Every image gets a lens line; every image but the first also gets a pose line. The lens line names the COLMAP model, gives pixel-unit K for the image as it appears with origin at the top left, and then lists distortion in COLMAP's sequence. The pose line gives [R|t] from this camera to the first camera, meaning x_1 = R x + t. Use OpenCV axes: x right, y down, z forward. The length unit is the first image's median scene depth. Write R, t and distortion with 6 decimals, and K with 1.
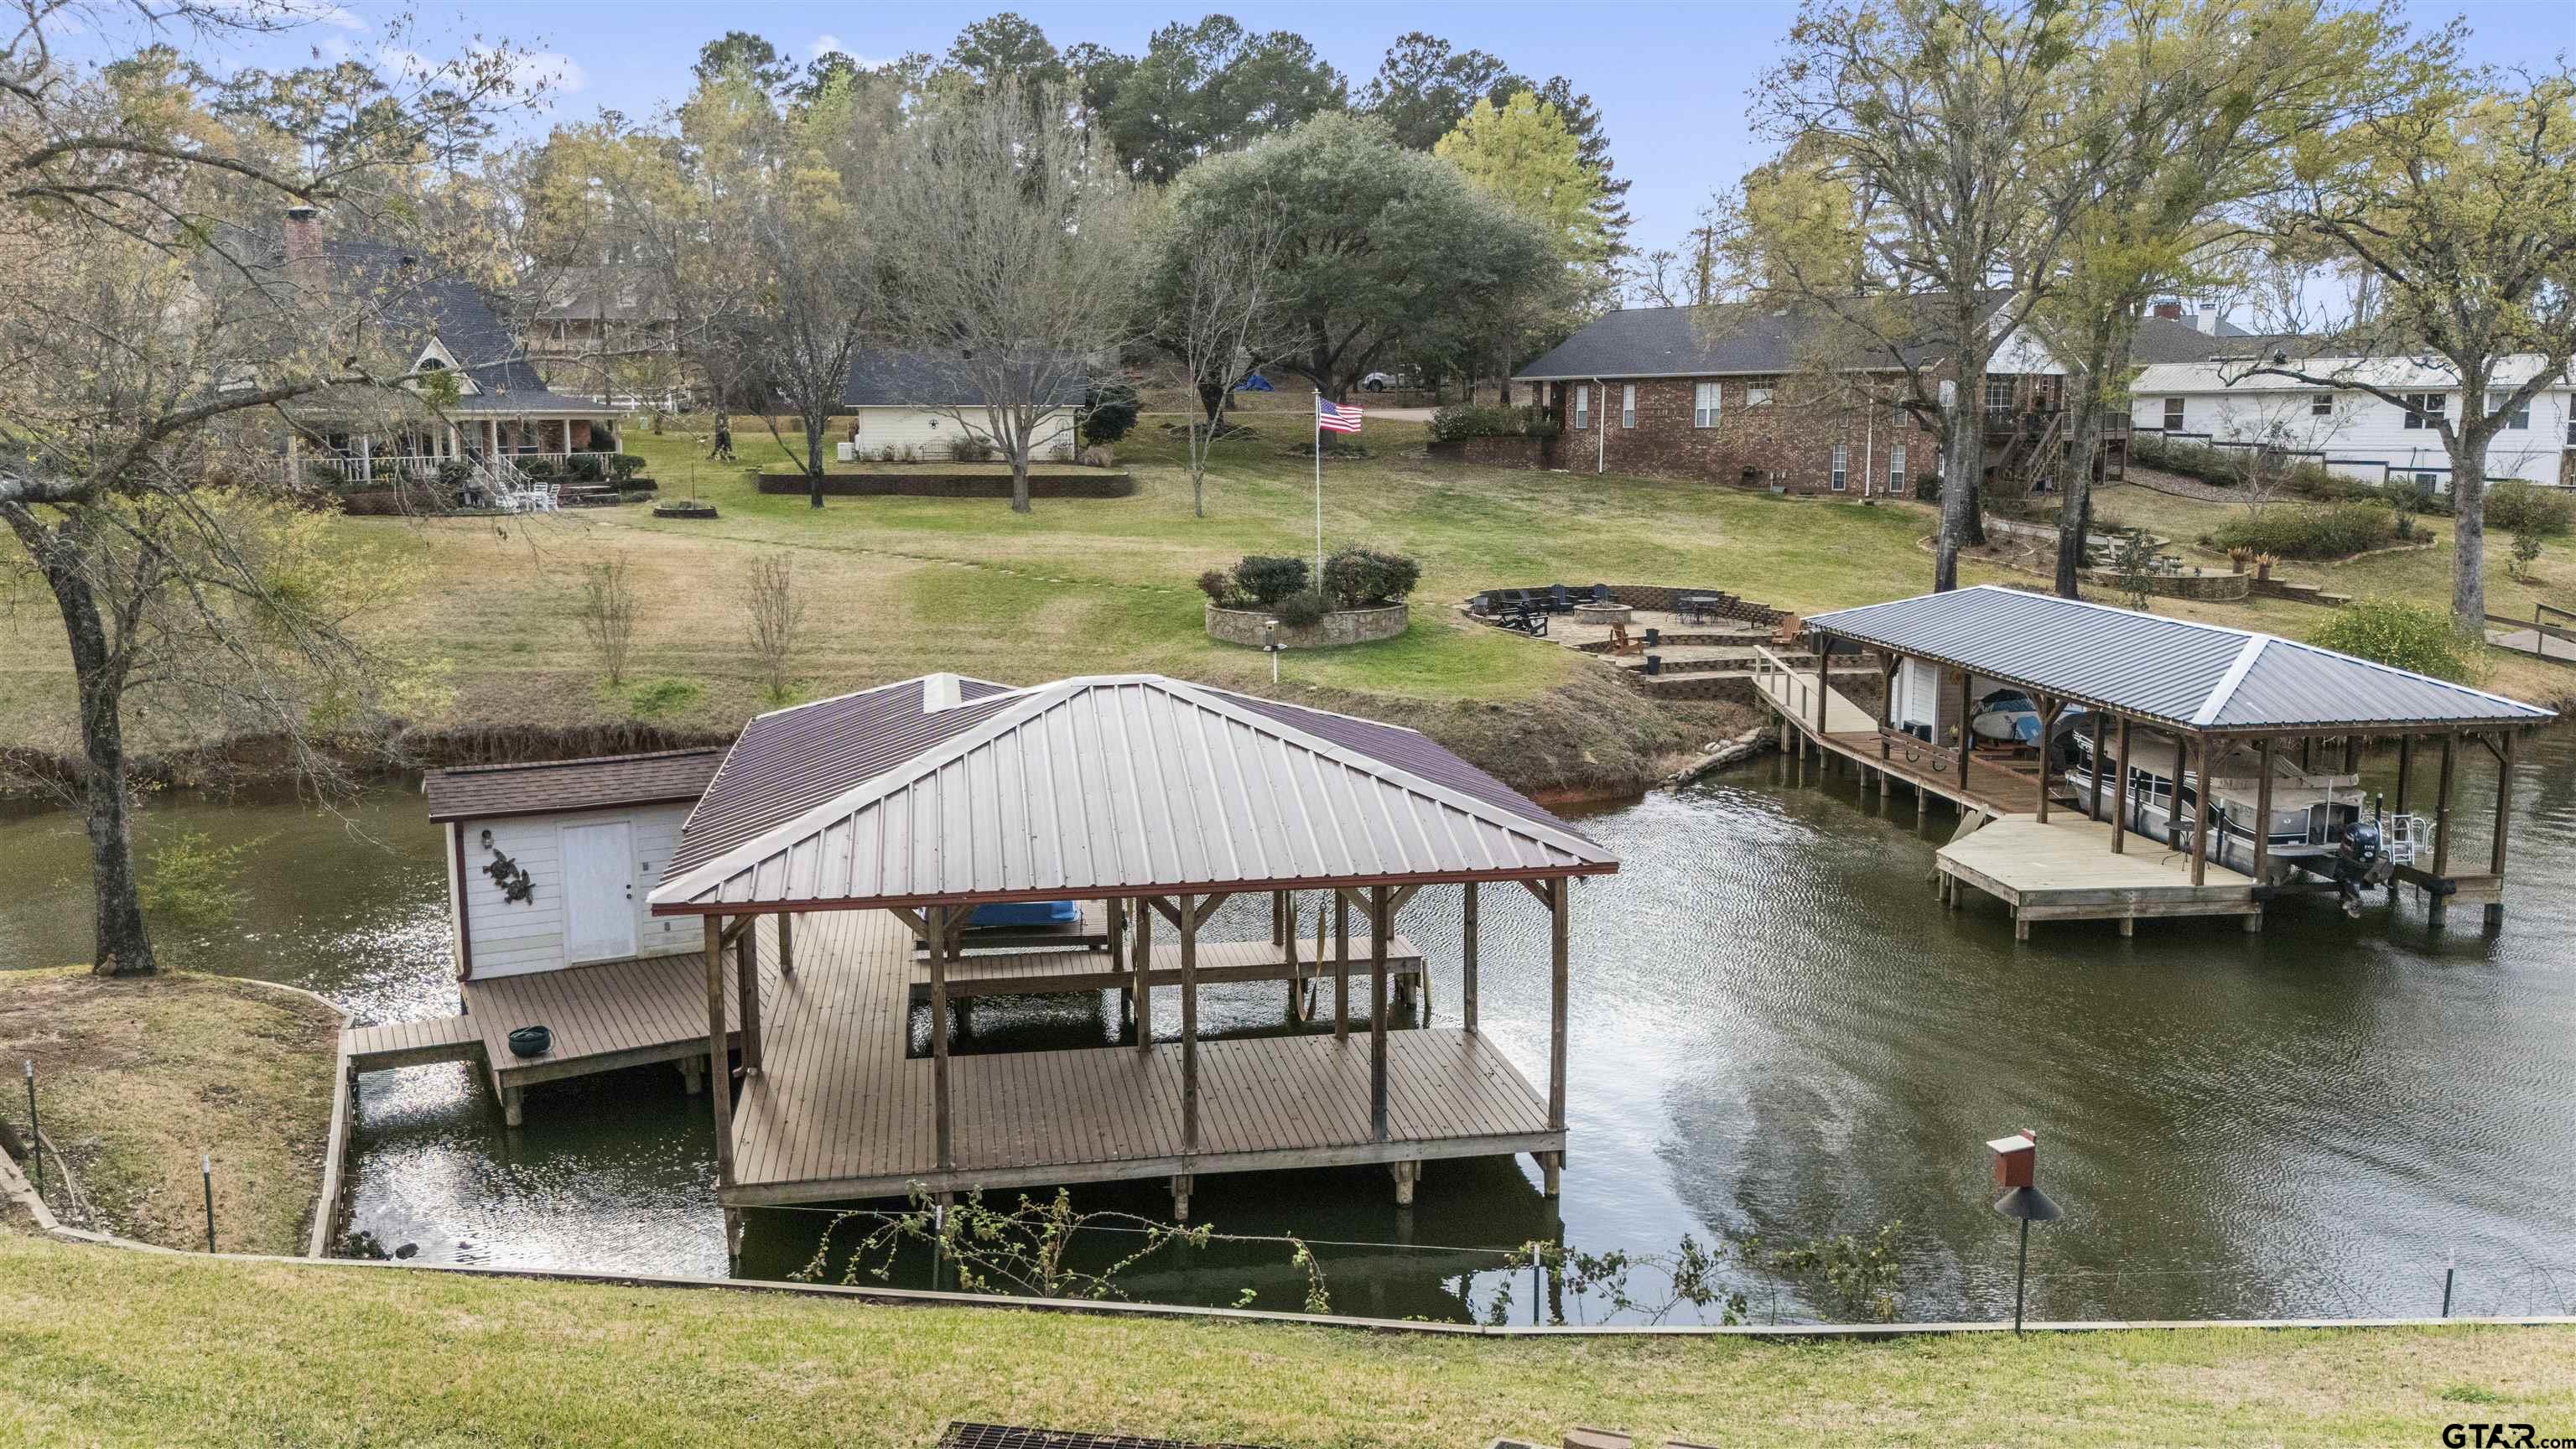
lens RADIAL K [[1927.3, 0, 1254.9], [0, 1927.3, 717.8], [0, 0, 1]] dist [0.068704, -0.074868]
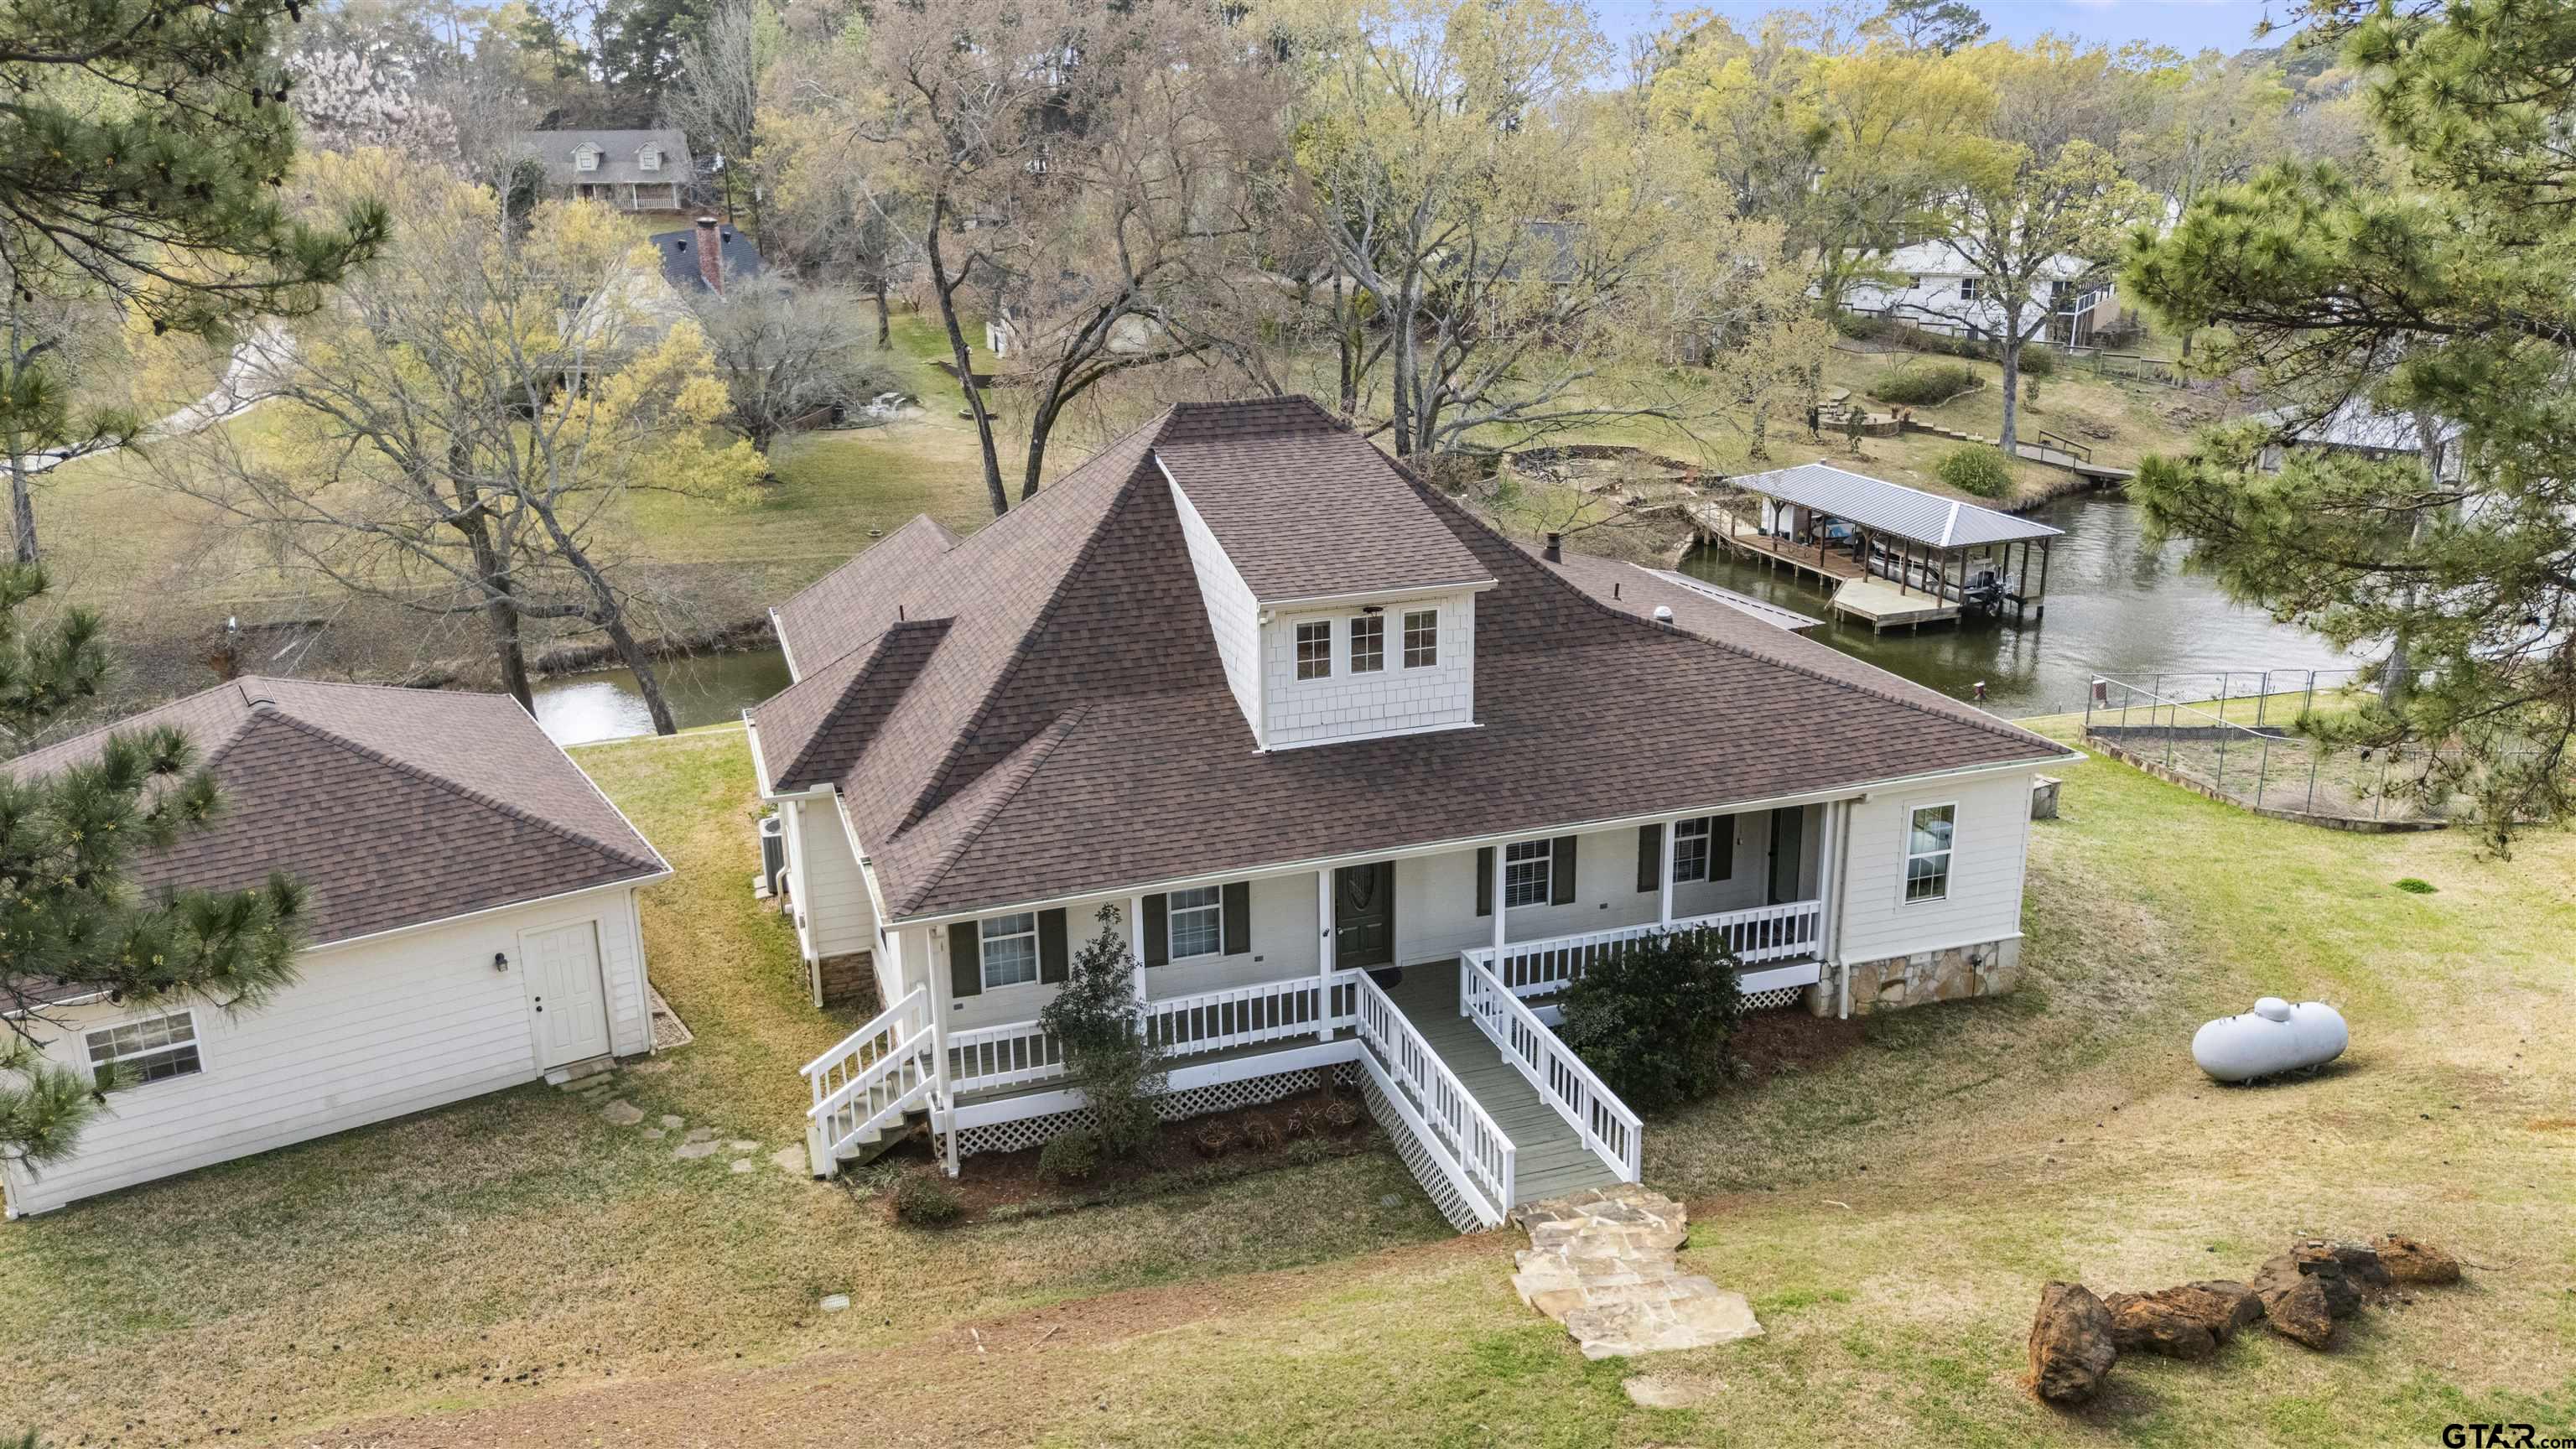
lens RADIAL K [[1927.3, 0, 1299.3], [0, 1927.3, 713.5], [0, 0, 1]] dist [0.068704, -0.074868]
pose [[0.969909, -0.083056, 0.228862, -0.653448], [0.049157, 0.987458, 0.150032, -0.141474], [-0.238453, -0.134267, 0.961828, -0.894194]]
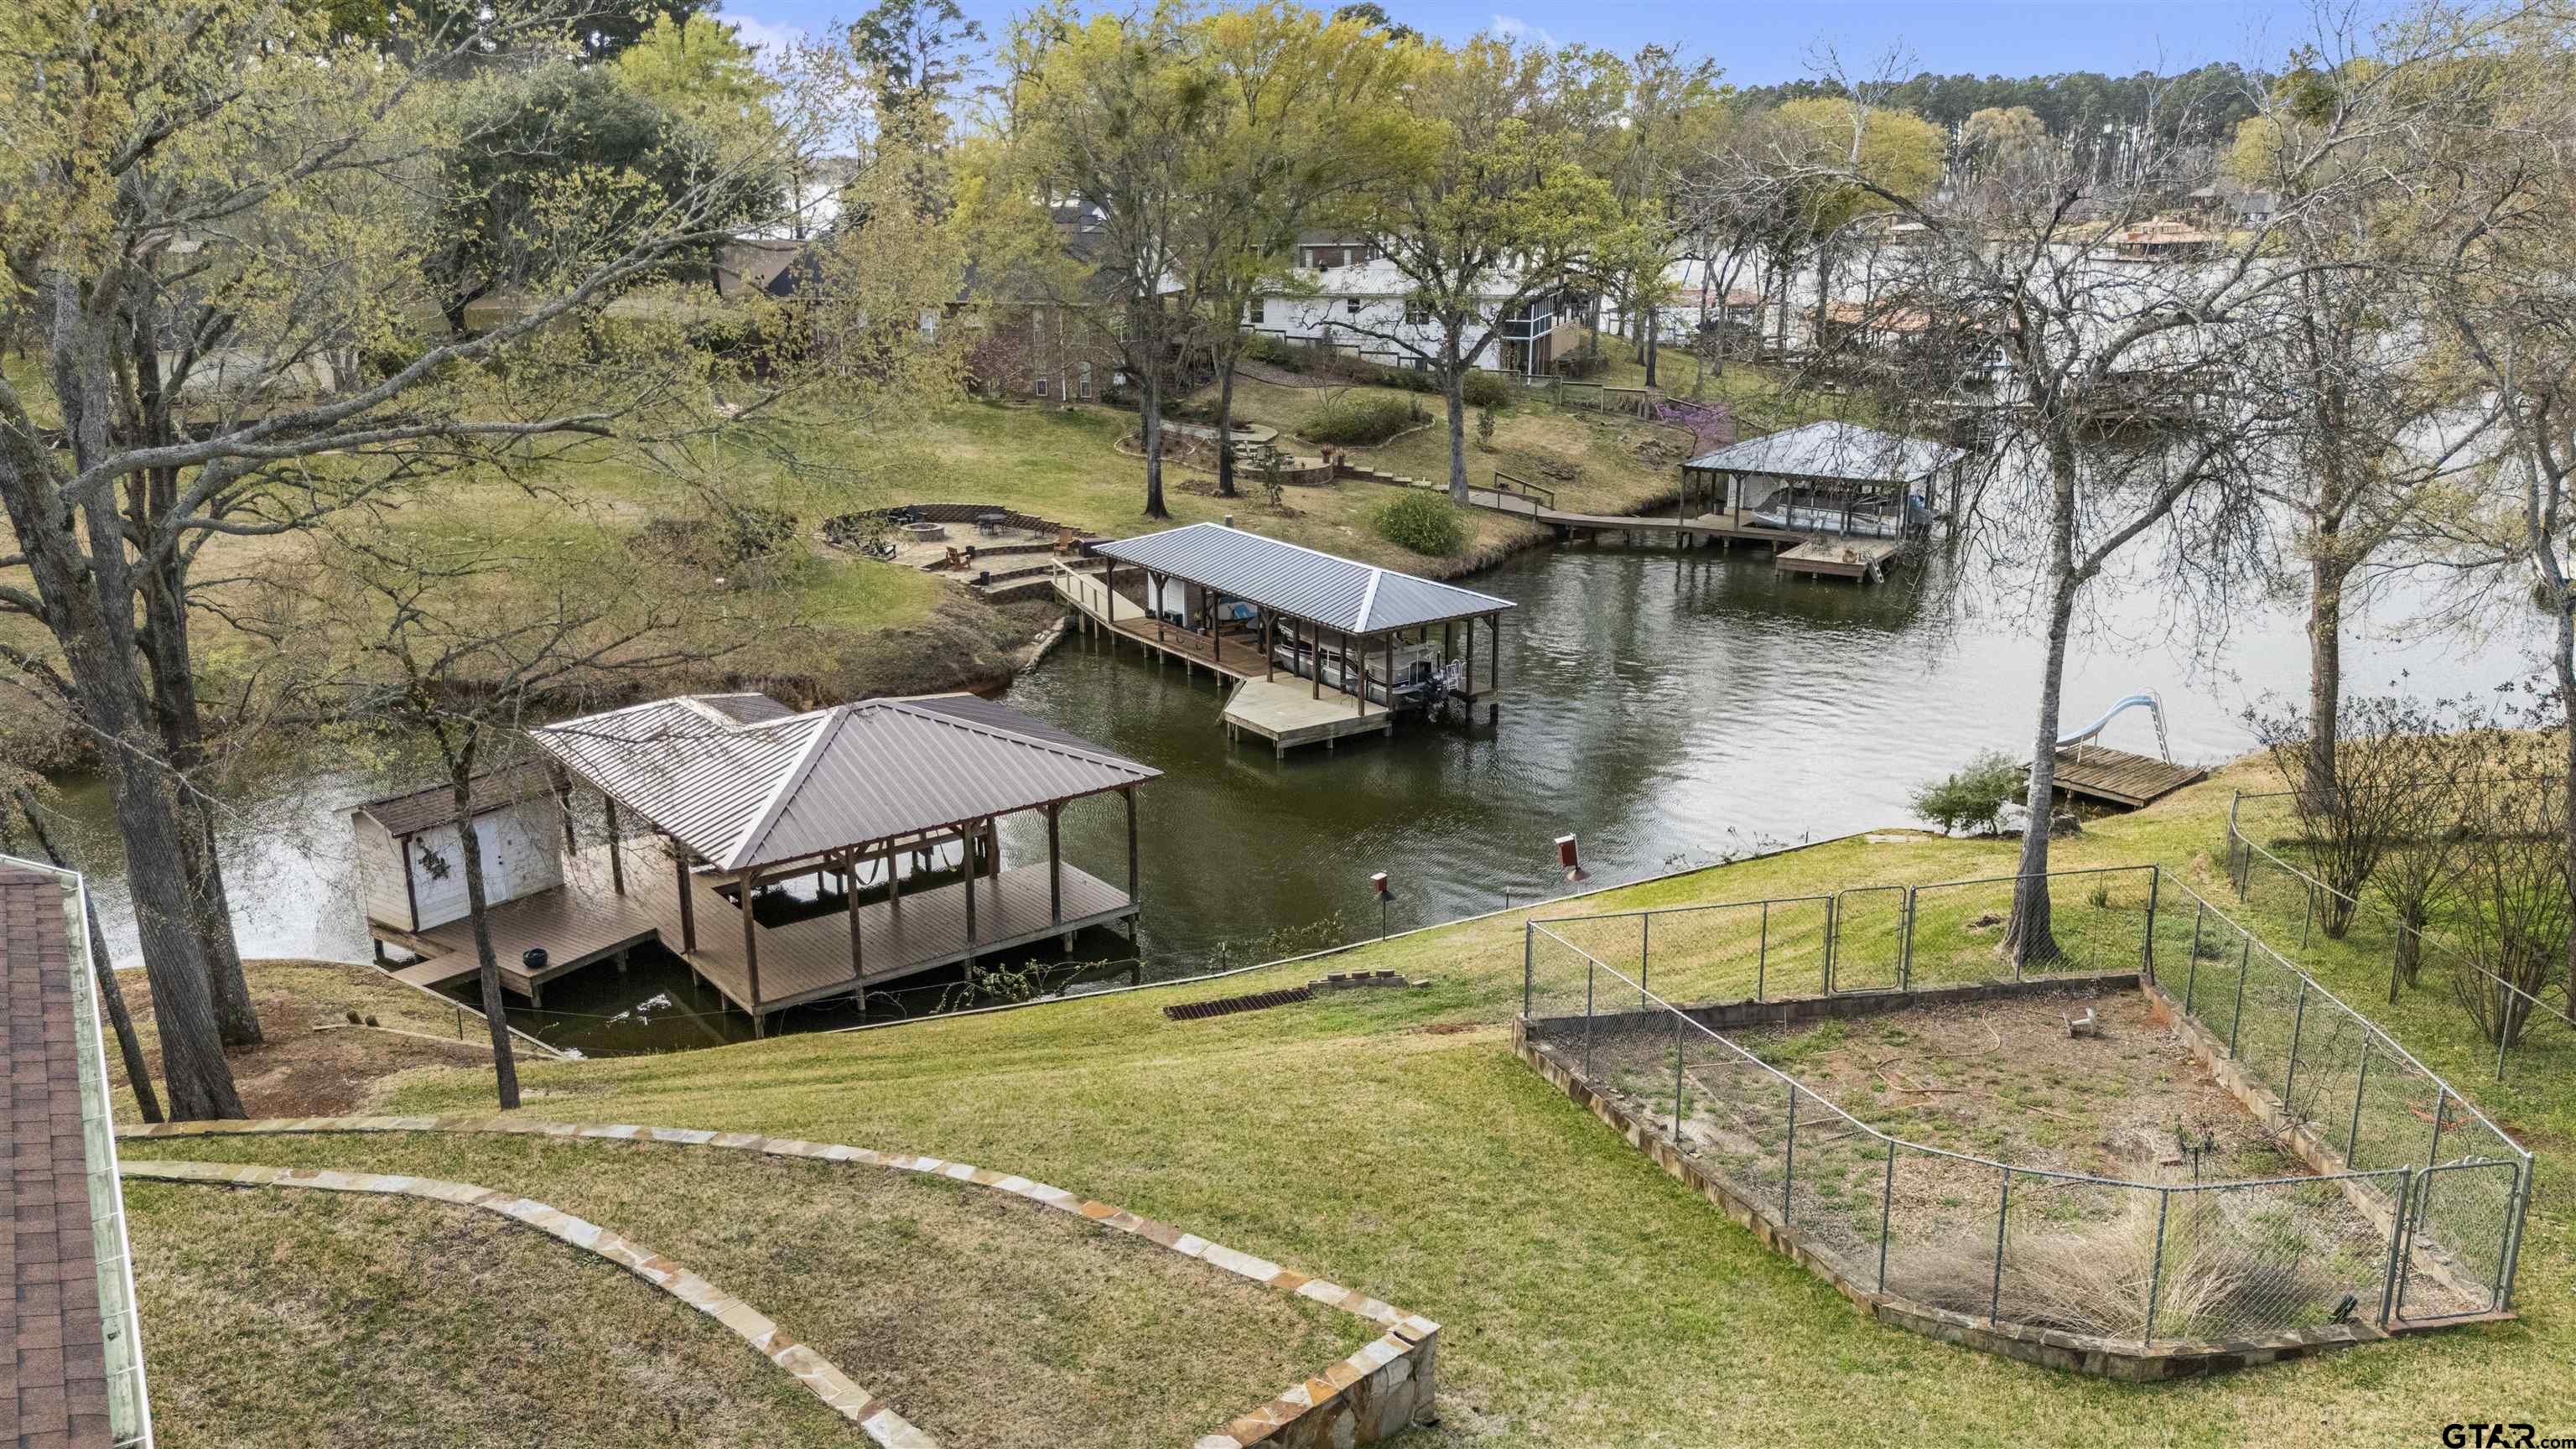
lens RADIAL K [[1927.3, 0, 1266.7], [0, 1927.3, 727.8], [0, 0, 1]] dist [0.068704, -0.074868]
pose [[0.889698, -0.131972, 0.437059, -0.279874], [0.077542, 0.987081, 0.140205, -0.117646], [-0.449916, -0.090849, 0.888438, -0.411683]]
